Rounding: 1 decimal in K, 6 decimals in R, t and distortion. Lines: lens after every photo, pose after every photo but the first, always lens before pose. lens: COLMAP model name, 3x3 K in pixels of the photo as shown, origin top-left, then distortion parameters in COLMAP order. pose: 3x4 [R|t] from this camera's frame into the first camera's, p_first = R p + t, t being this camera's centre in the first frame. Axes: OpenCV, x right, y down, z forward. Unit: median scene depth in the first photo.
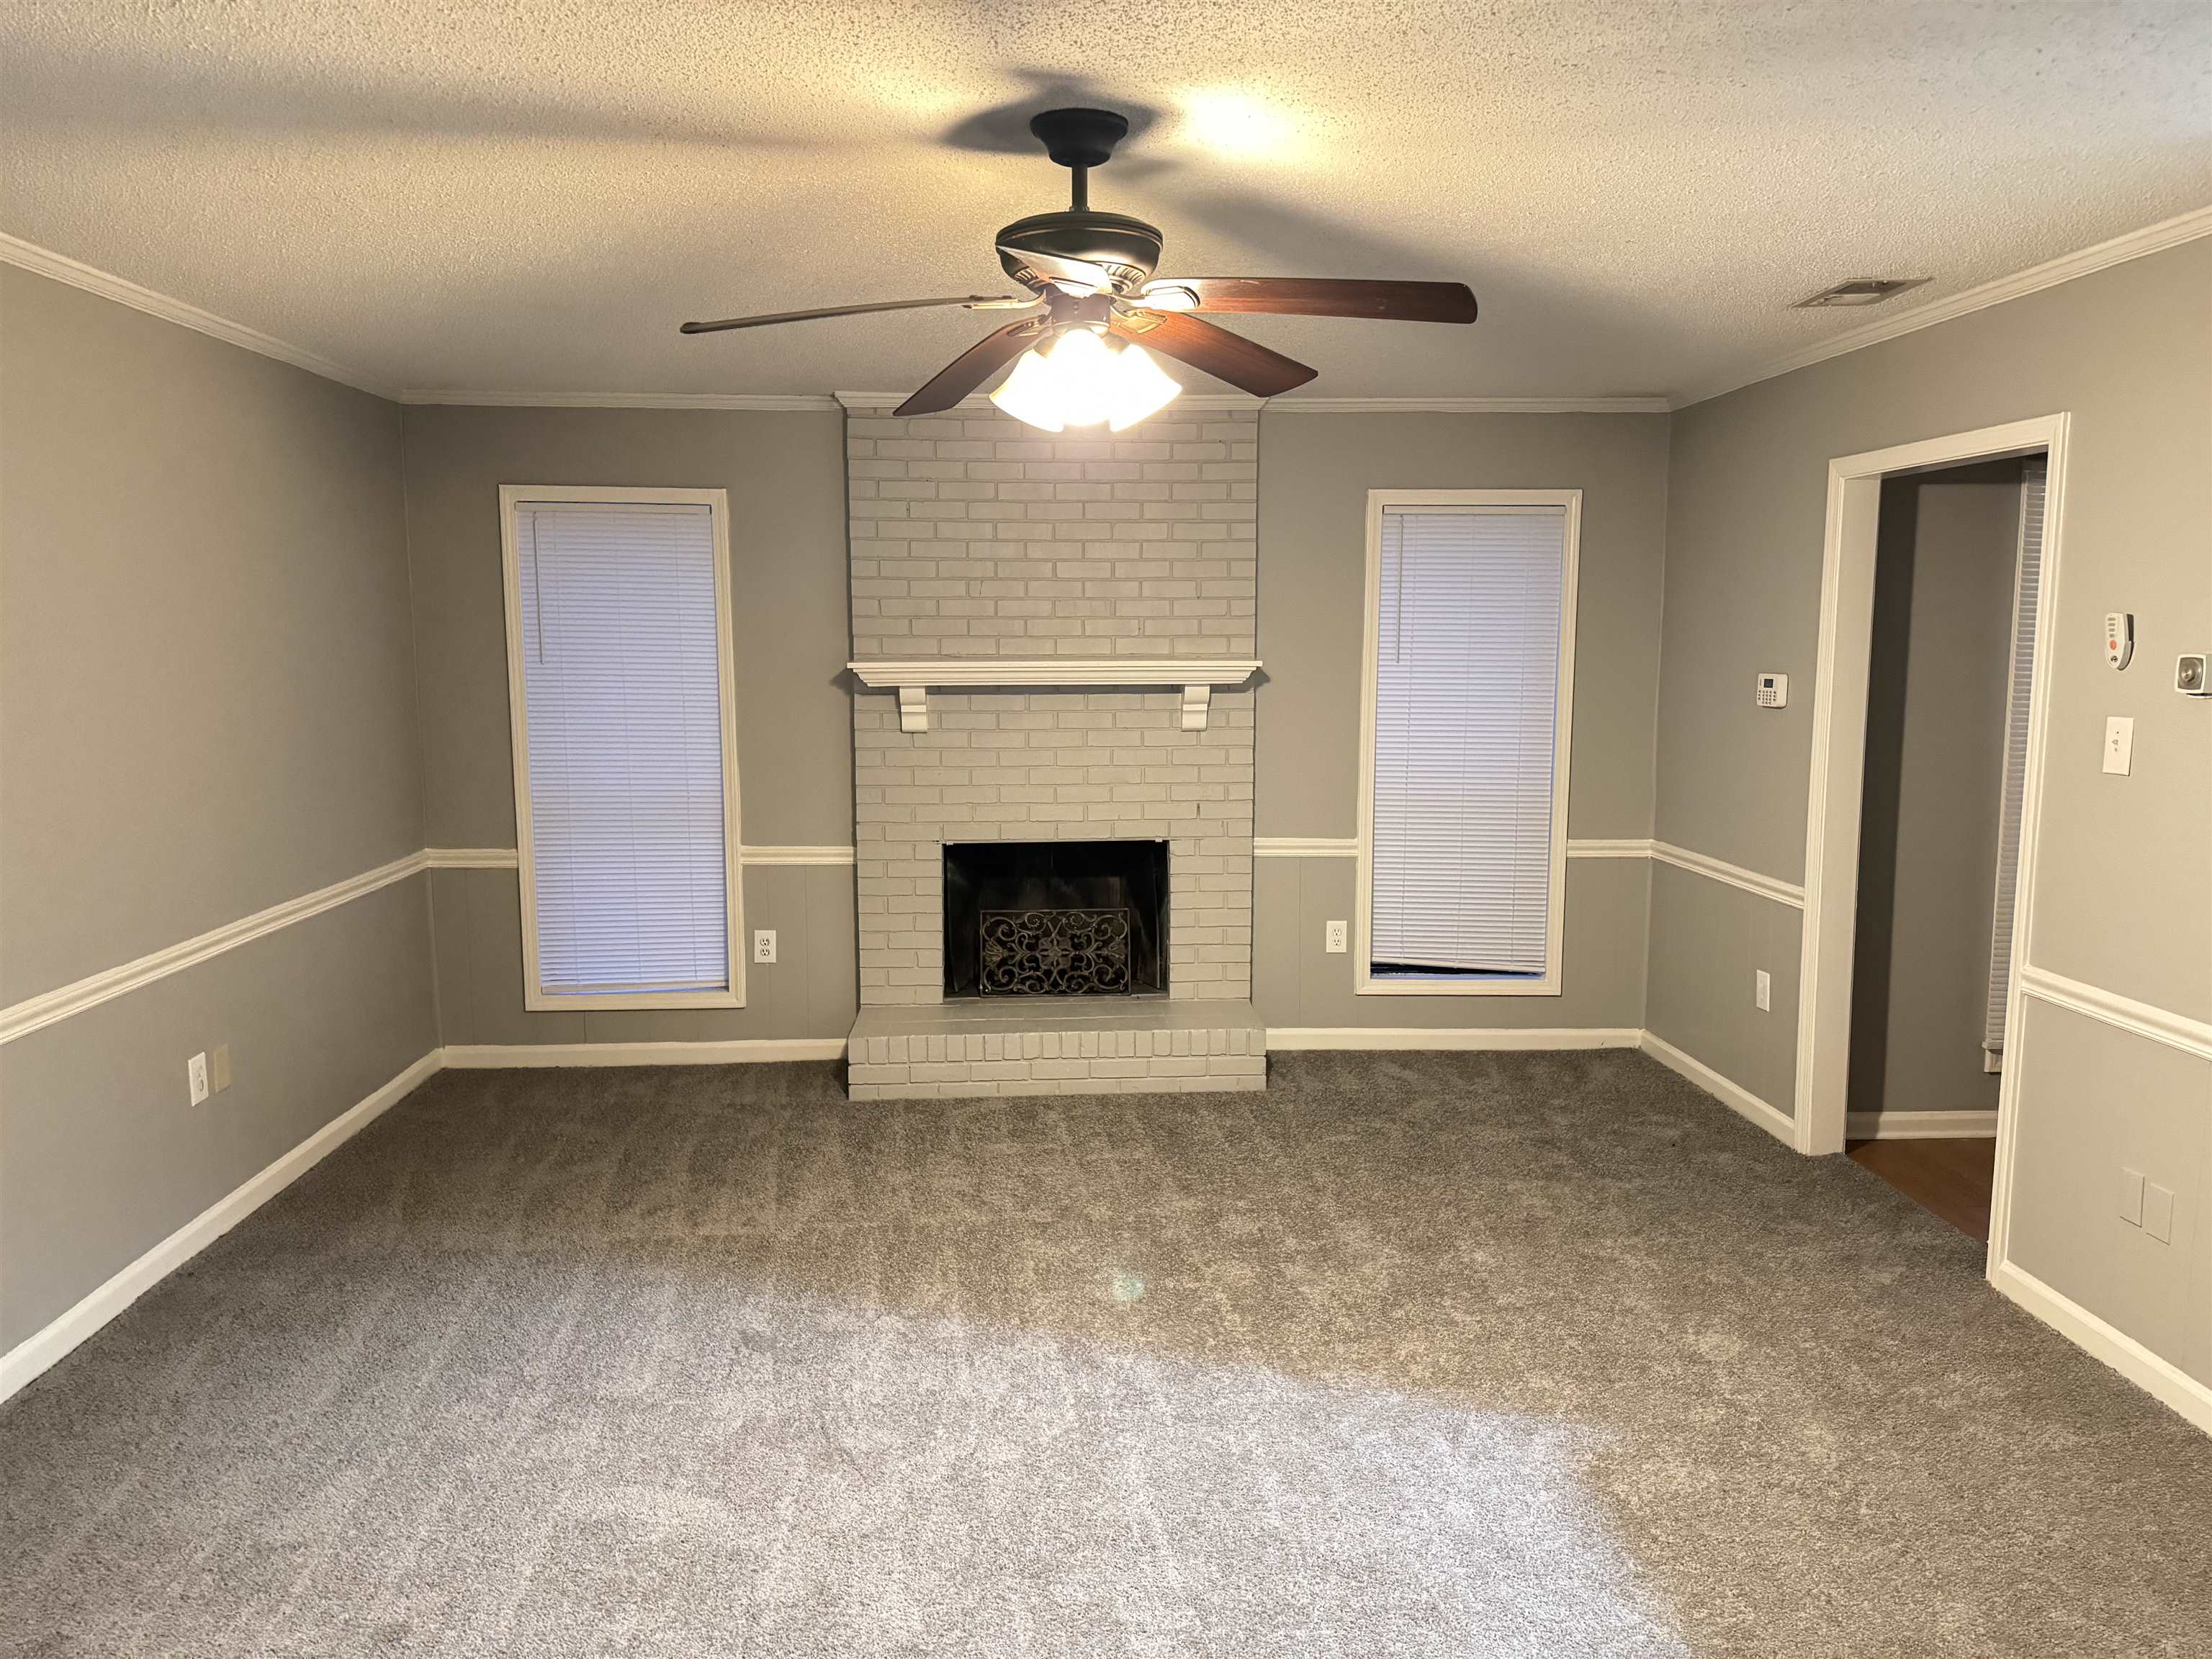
lens RADIAL K [[1542.5, 0, 1109.7], [0, 1542.5, 812.8], [0, 0, 1]] dist [0.122499, -0.182669]
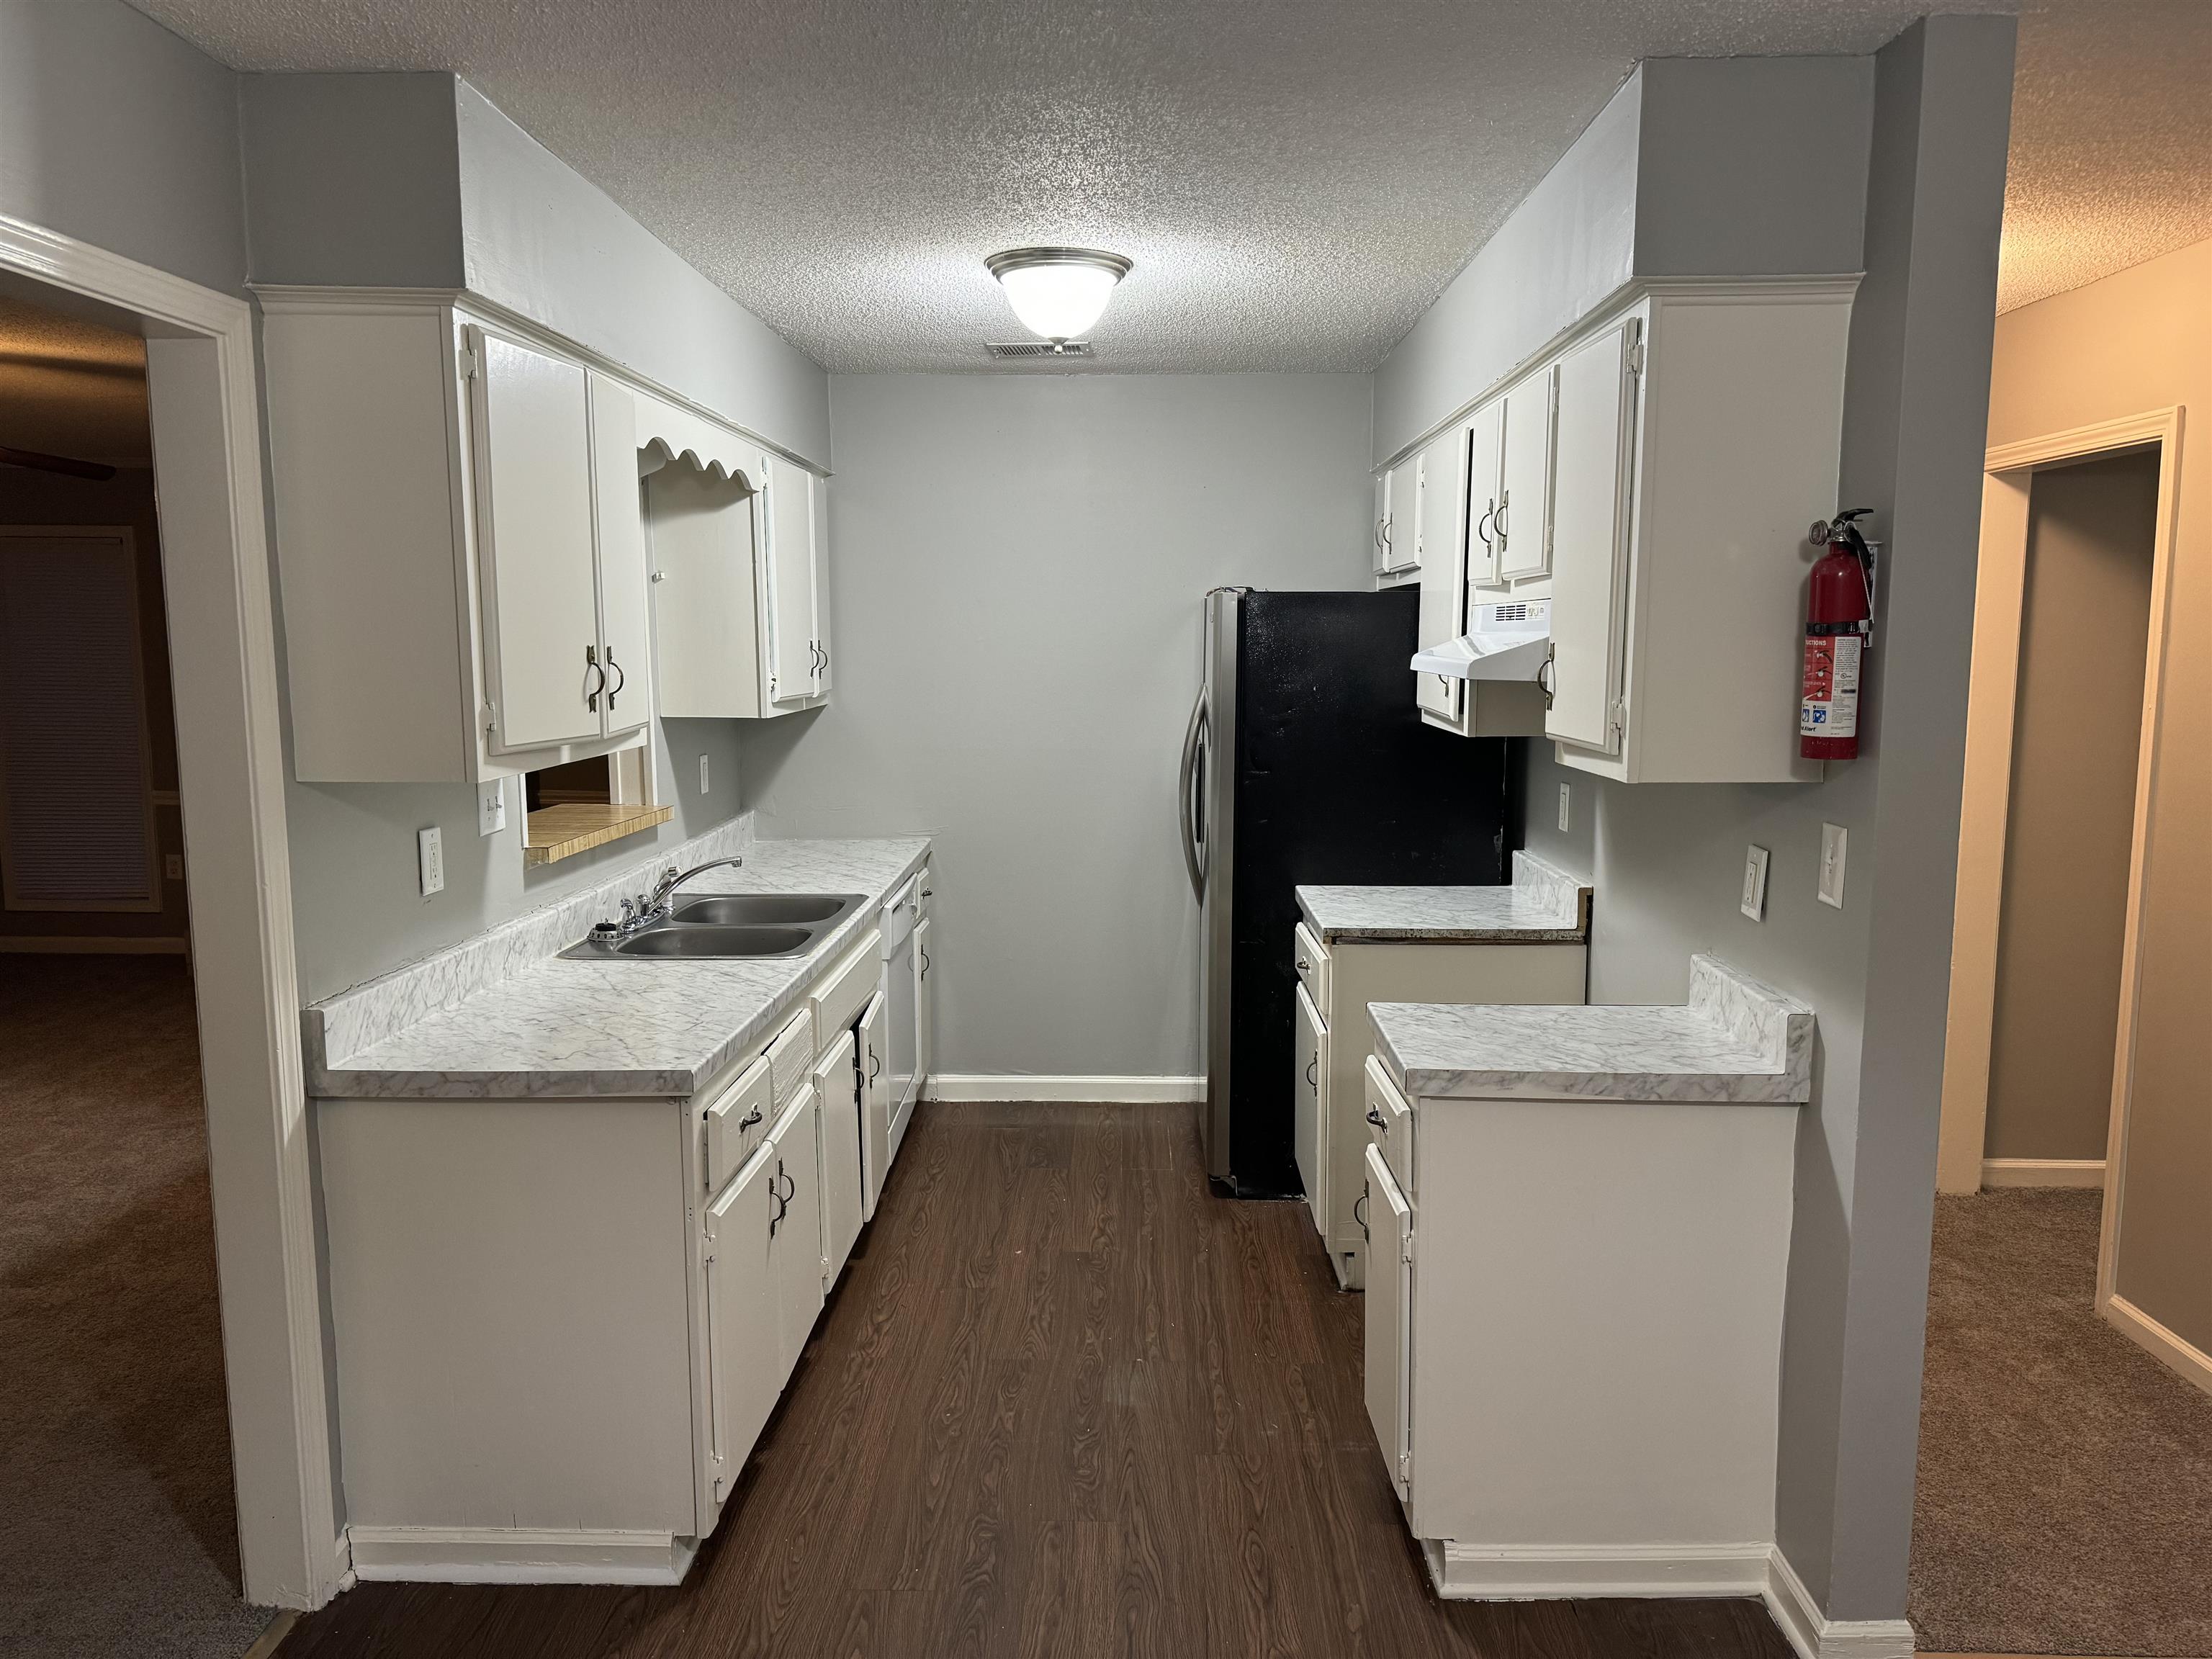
lens RADIAL K [[1557.4, 0, 1109.9], [0, 1557.4, 829.7], [0, 0, 1]] dist [0.057181, -0.064207]
pose [[0.996765, 0.013849, -0.079175, 0.727200], [-0.013496, 0.999896, 0.004990, 0.039279], [0.079236, -0.003906, 0.996848, -0.301196]]
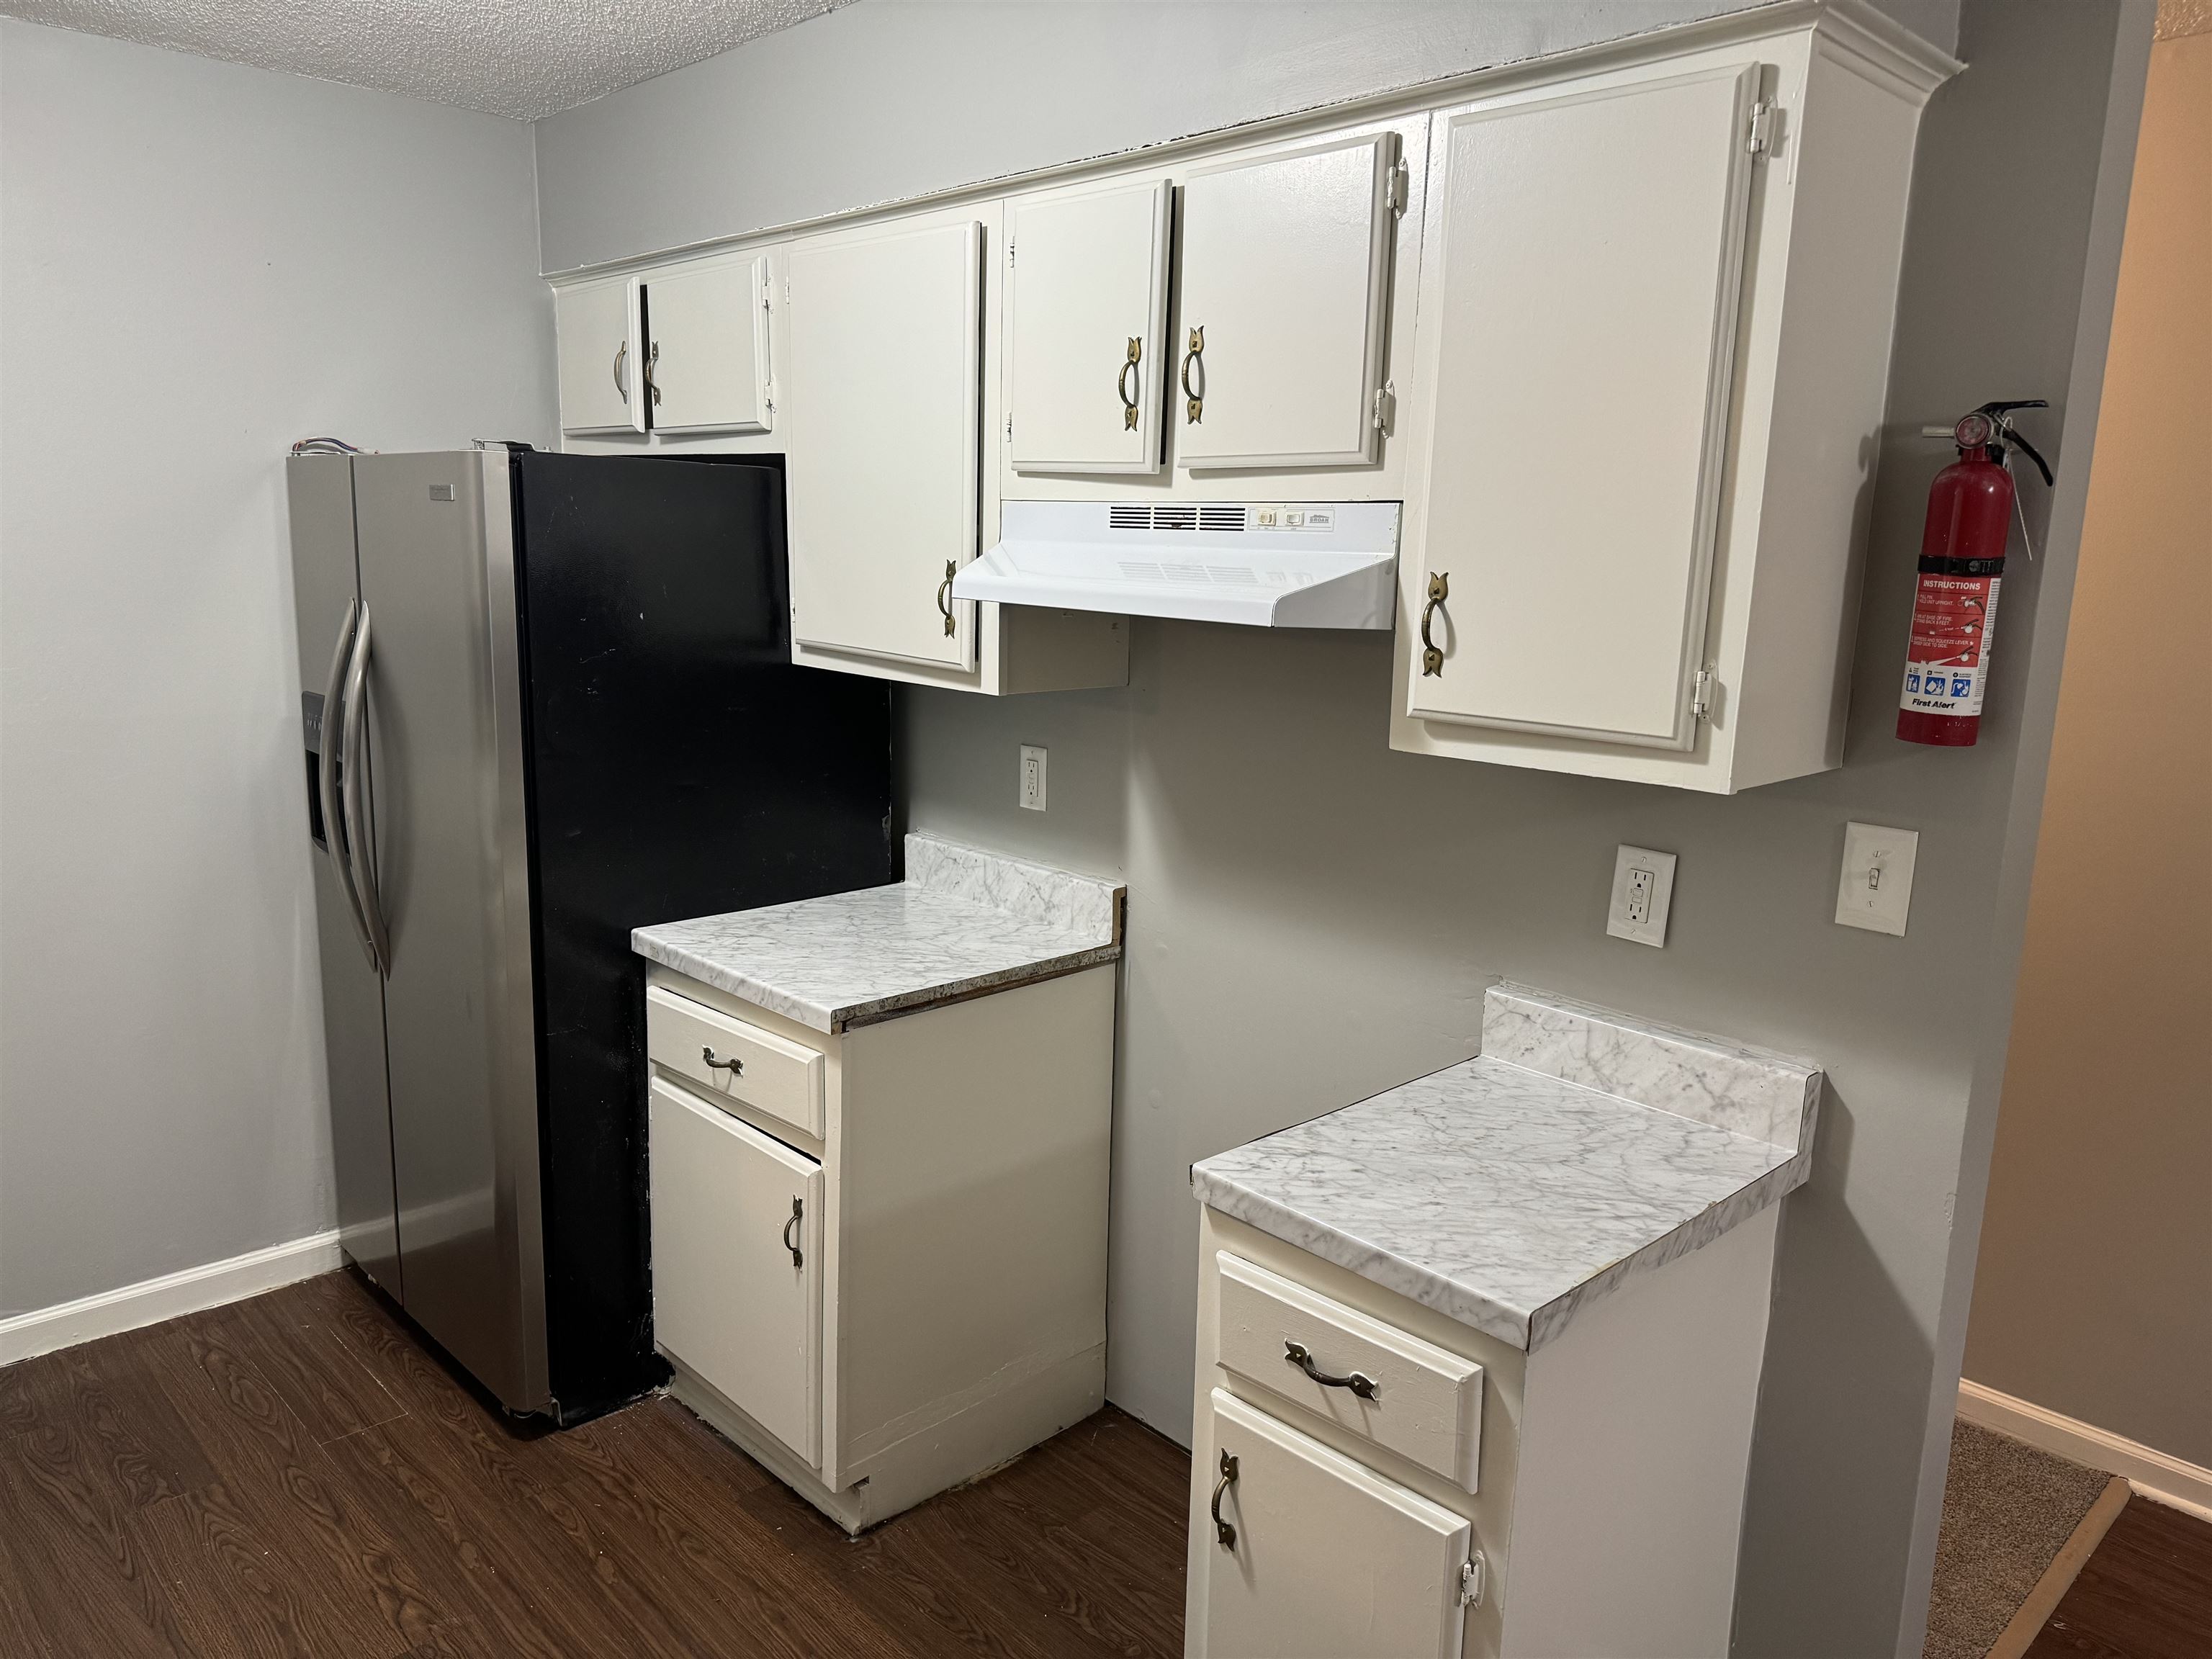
lens RADIAL K [[1557.4, 0, 1109.9], [0, 1557.4, 829.7], [0, 0, 1]] dist [0.057181, -0.064207]
pose [[0.759211, -0.097601, 0.643485, 0.556089], [0.047195, 0.994345, 0.095135, -0.001547], [-0.649131, -0.041858, 0.759524, 0.011553]]
